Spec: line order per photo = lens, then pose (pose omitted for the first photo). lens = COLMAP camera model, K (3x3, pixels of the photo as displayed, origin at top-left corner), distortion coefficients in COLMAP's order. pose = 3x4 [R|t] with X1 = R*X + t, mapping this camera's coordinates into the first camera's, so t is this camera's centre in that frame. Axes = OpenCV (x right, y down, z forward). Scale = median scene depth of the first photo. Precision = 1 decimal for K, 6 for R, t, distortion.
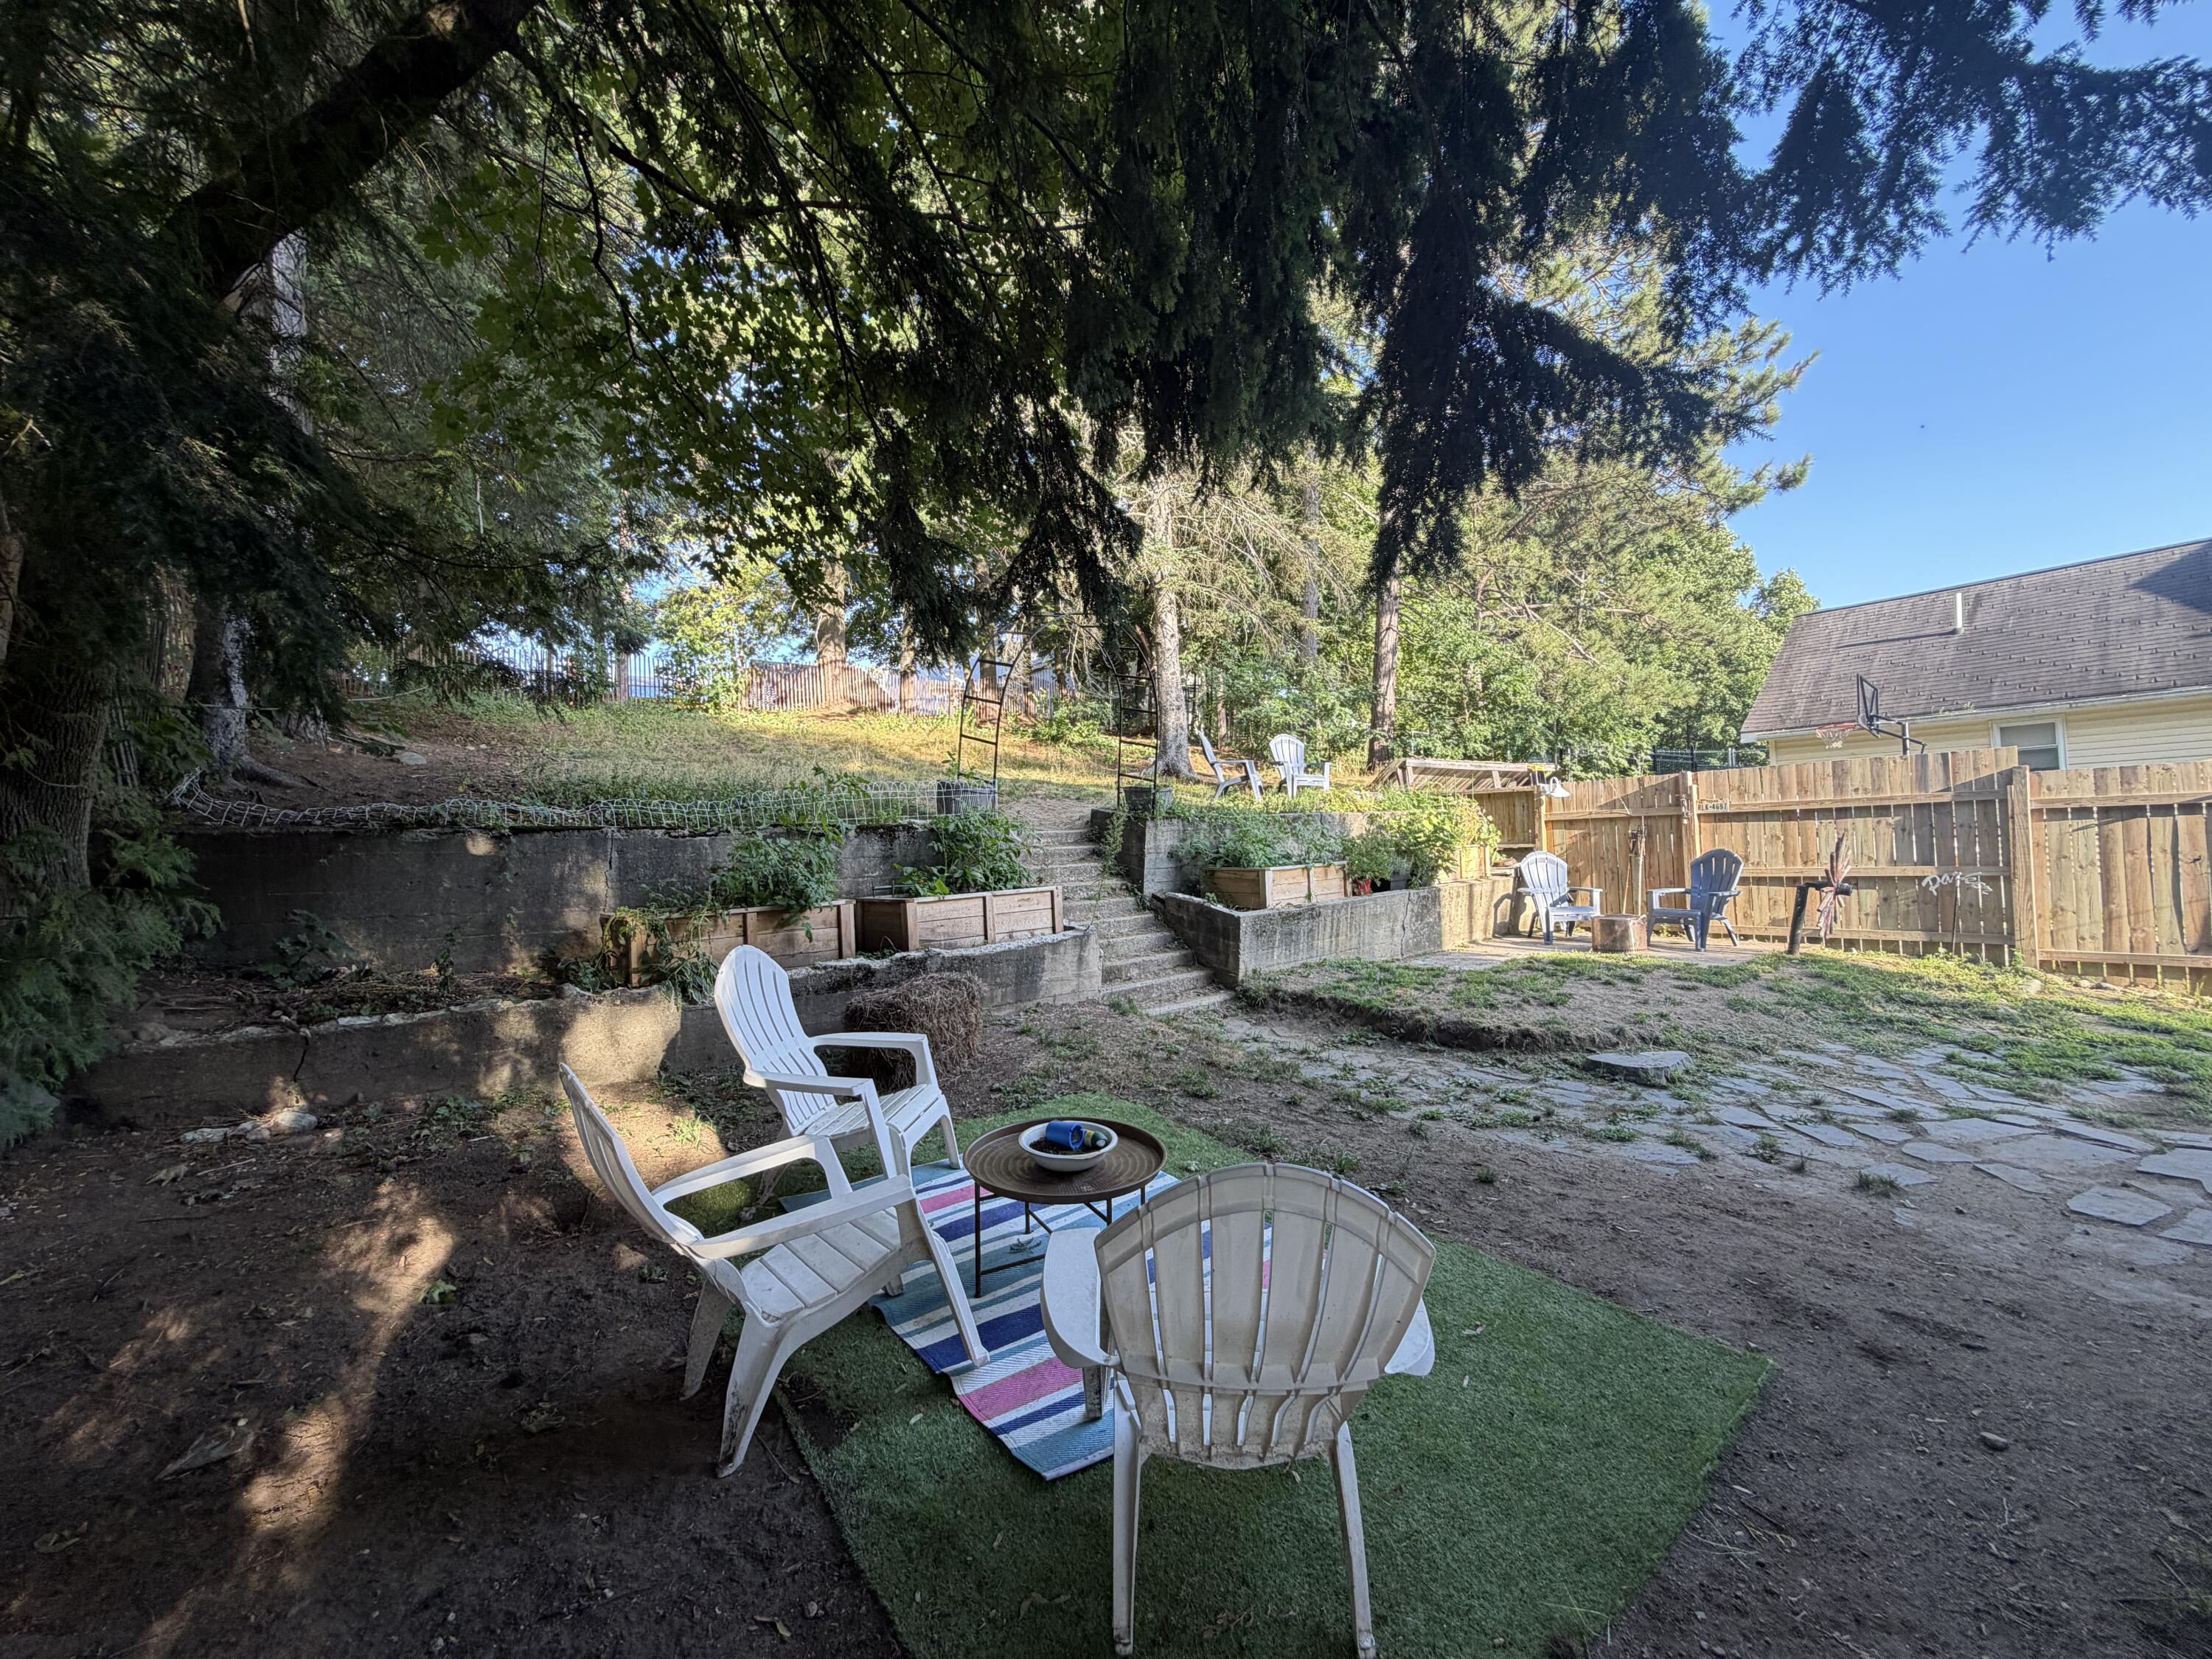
lens RADIAL K [[883.5, 0, 1098.9], [0, 883.5, 829.0], [0, 0, 1]] dist [0.001816, -0.000119]
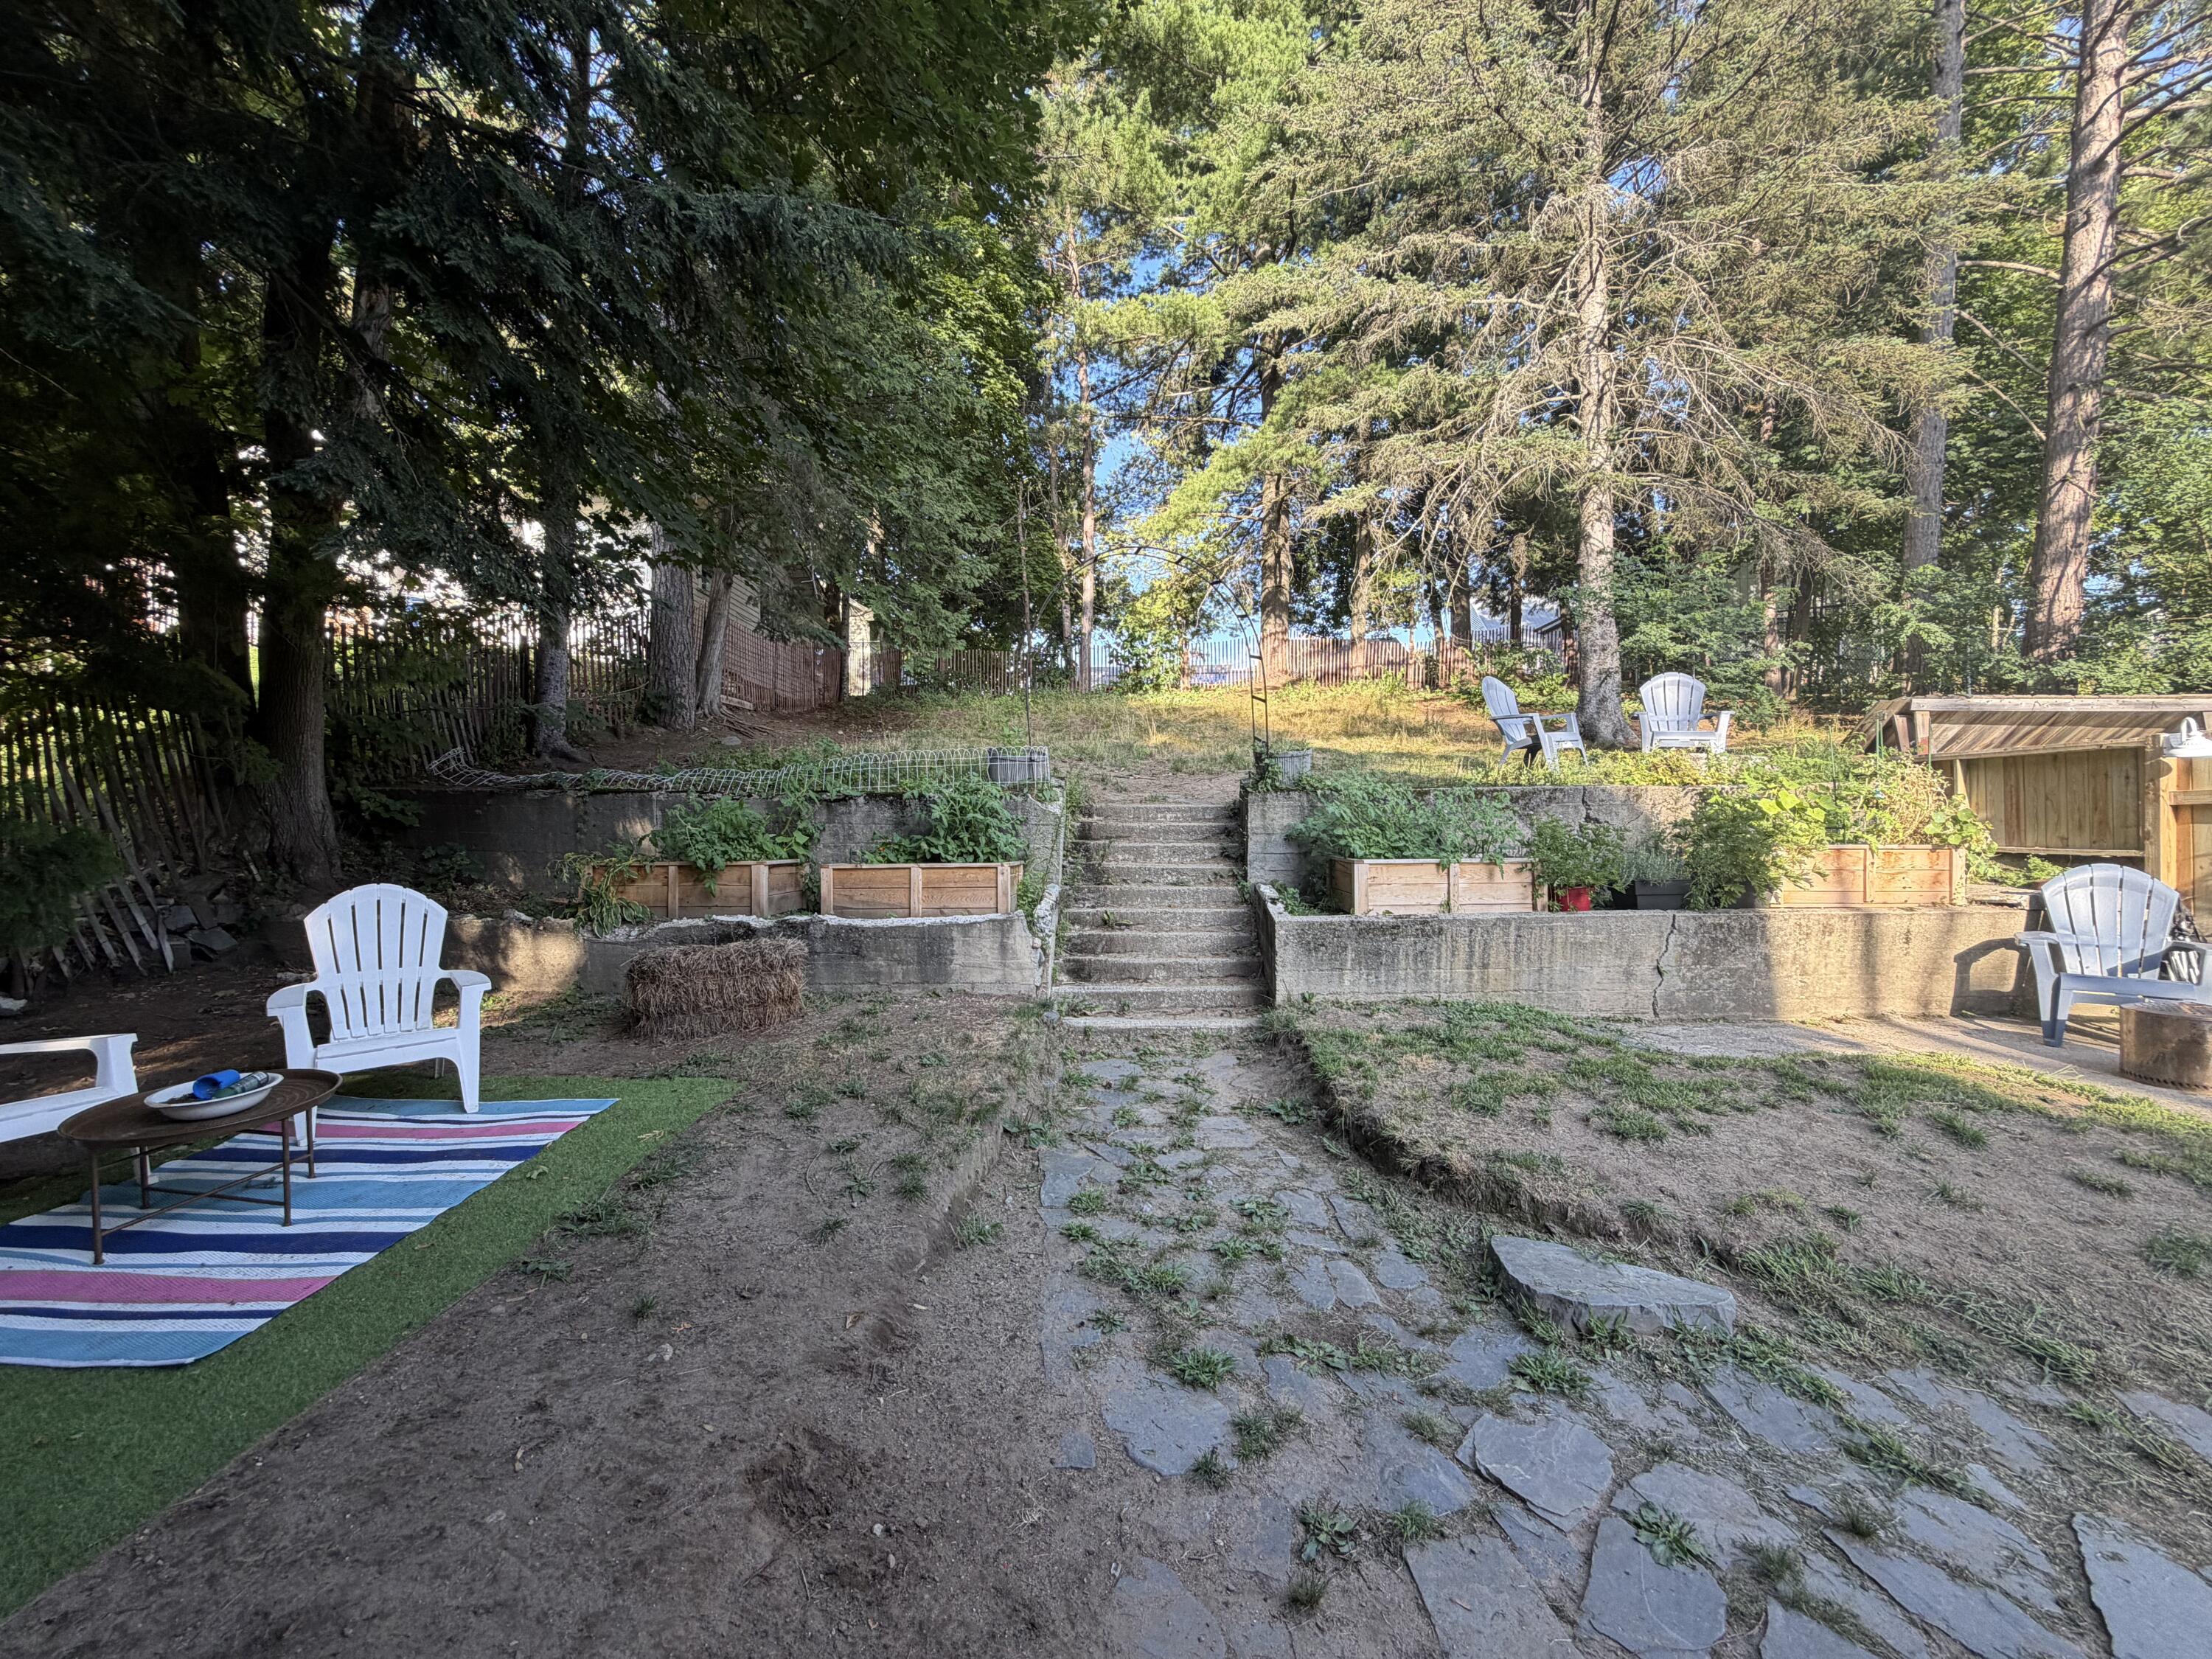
lens RADIAL K [[883.5, 0, 1104.1], [0, 883.5, 830.7], [0, 0, 1]] dist [0.001816, -0.000119]
pose [[0.772045, 0.037312, -0.634472, 0.428233], [-0.019945, 0.999206, 0.034491, -0.000620], [0.635255, -0.013974, 0.772176, 0.269131]]
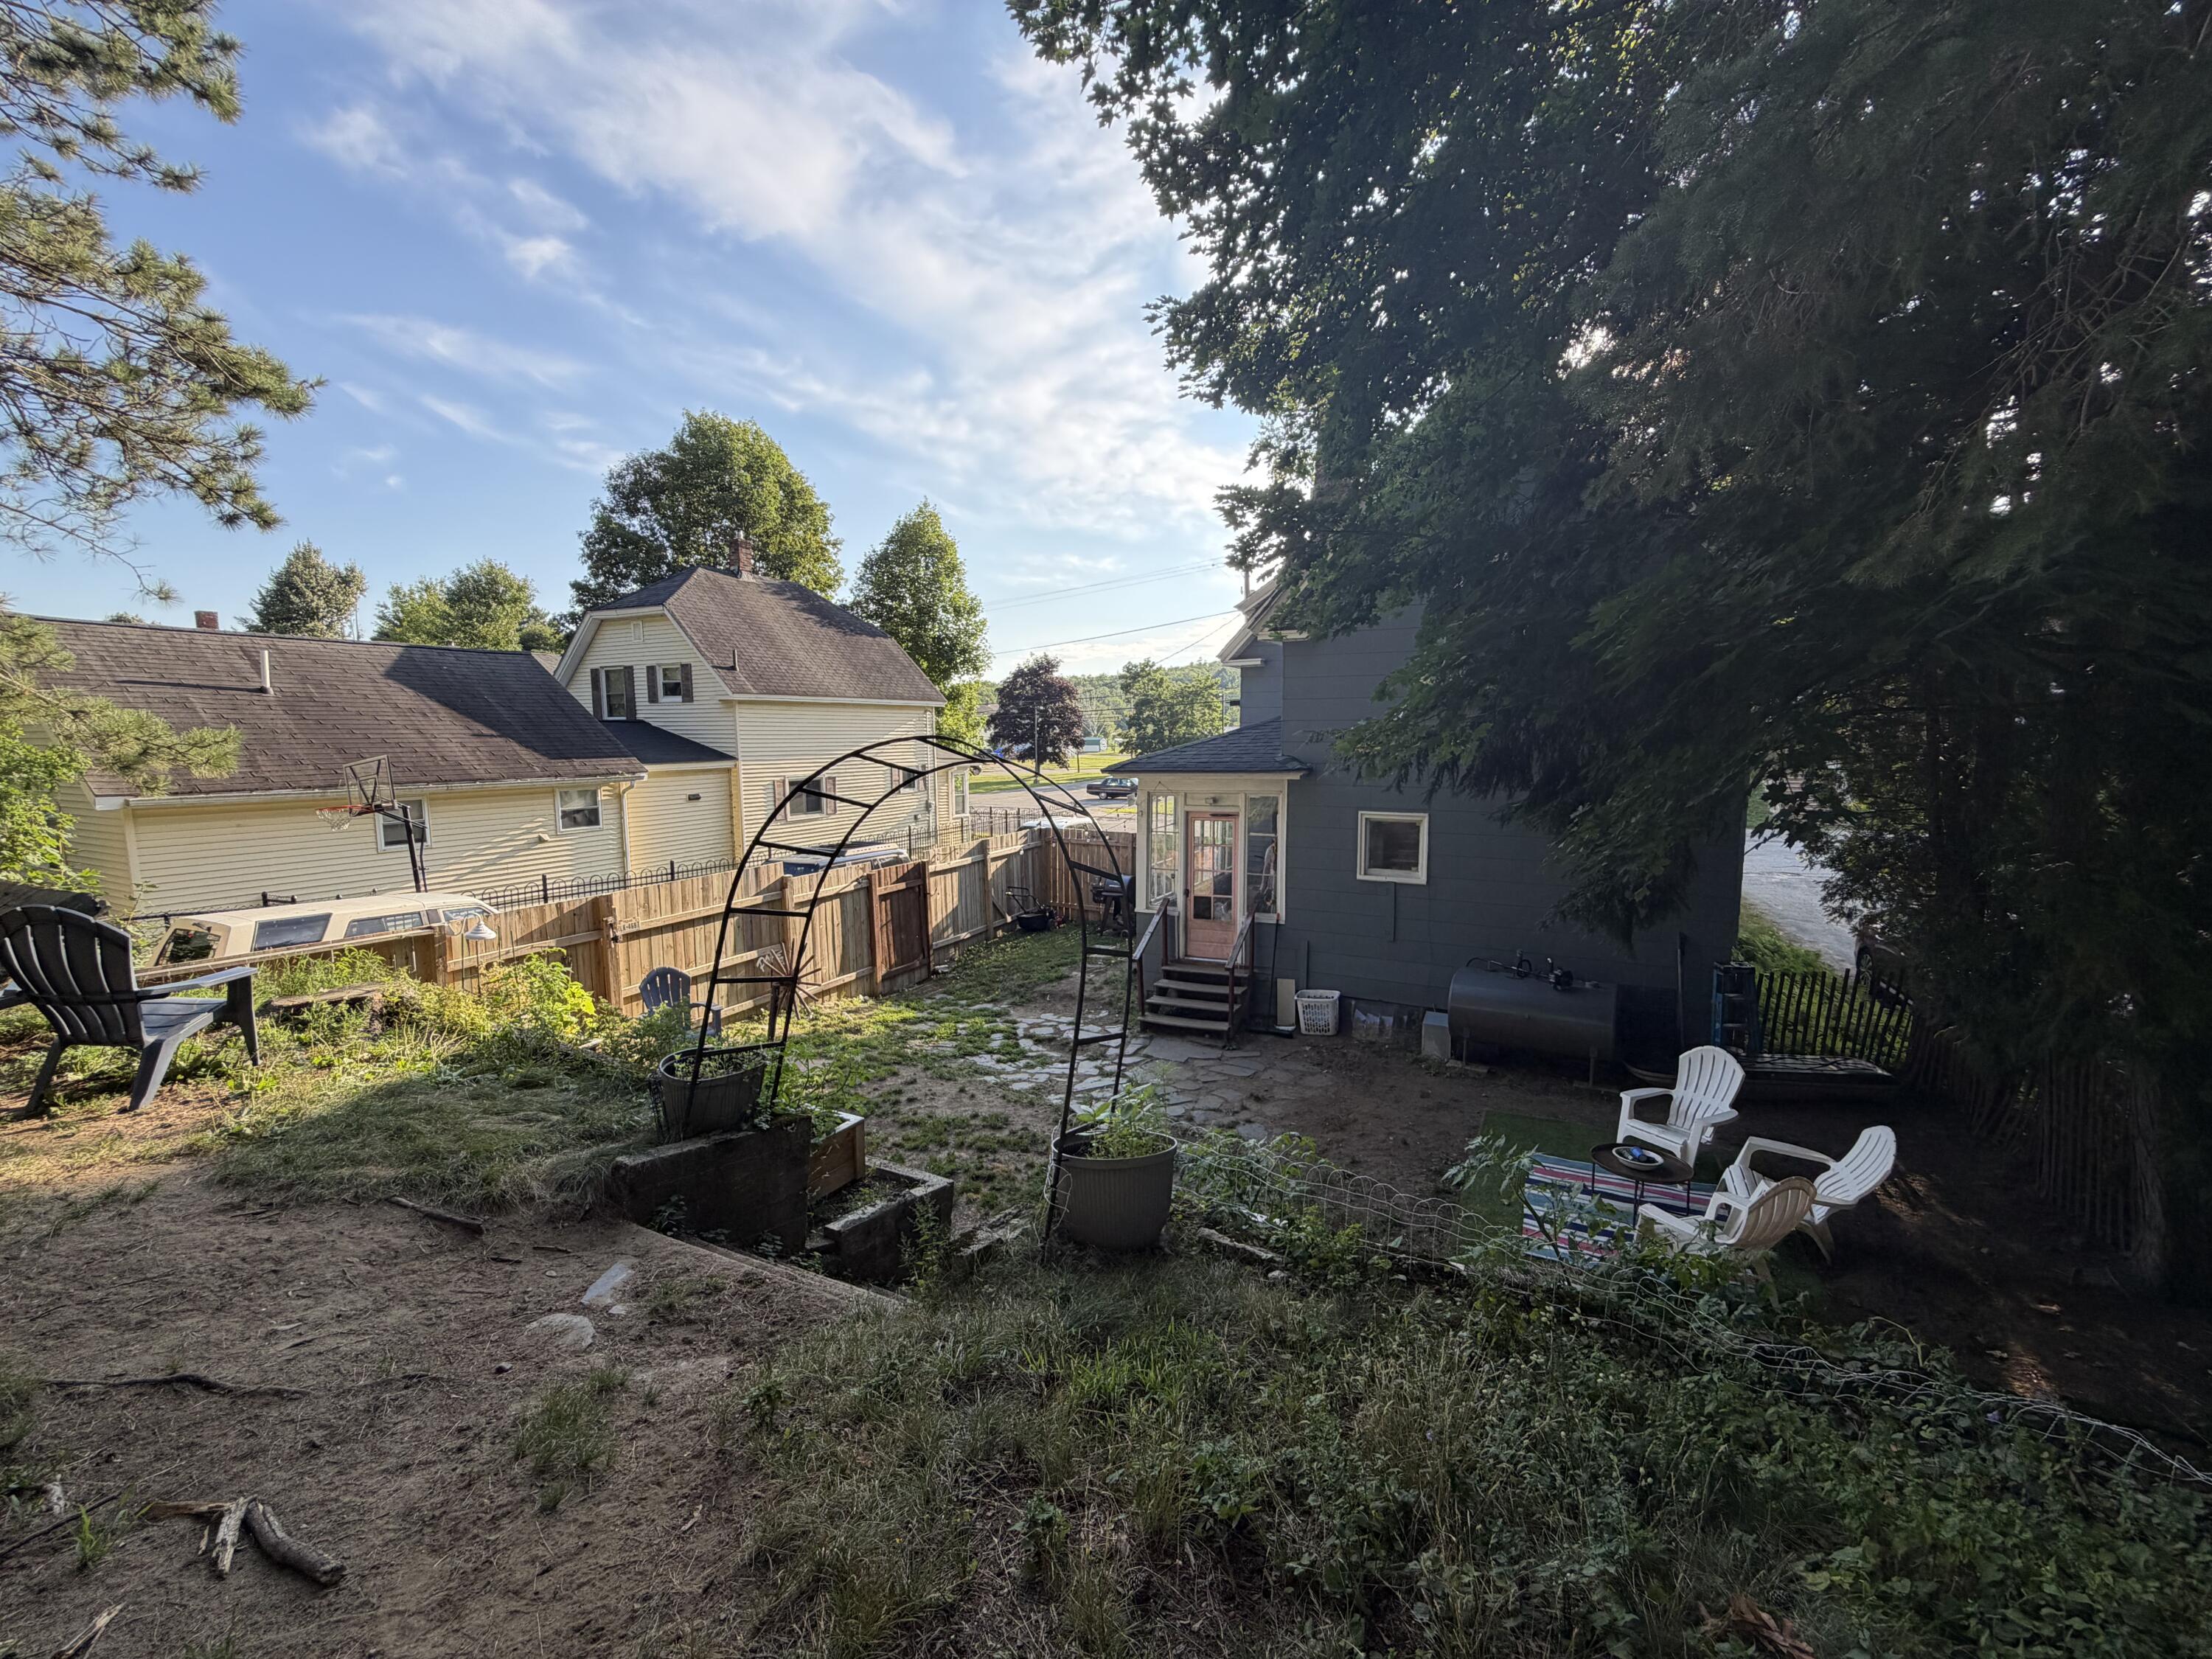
lens RADIAL K [[883.5, 0, 1106.2], [0, 883.5, 838.0], [0, 0, 1]] dist [0.001816, -0.000119]
pose [[-0.418770, -0.054907, 0.906431, -0.454296], [0.013835, 0.997669, 0.066826, -0.193986], [-0.907987, 0.040525, -0.417034, 0.971830]]
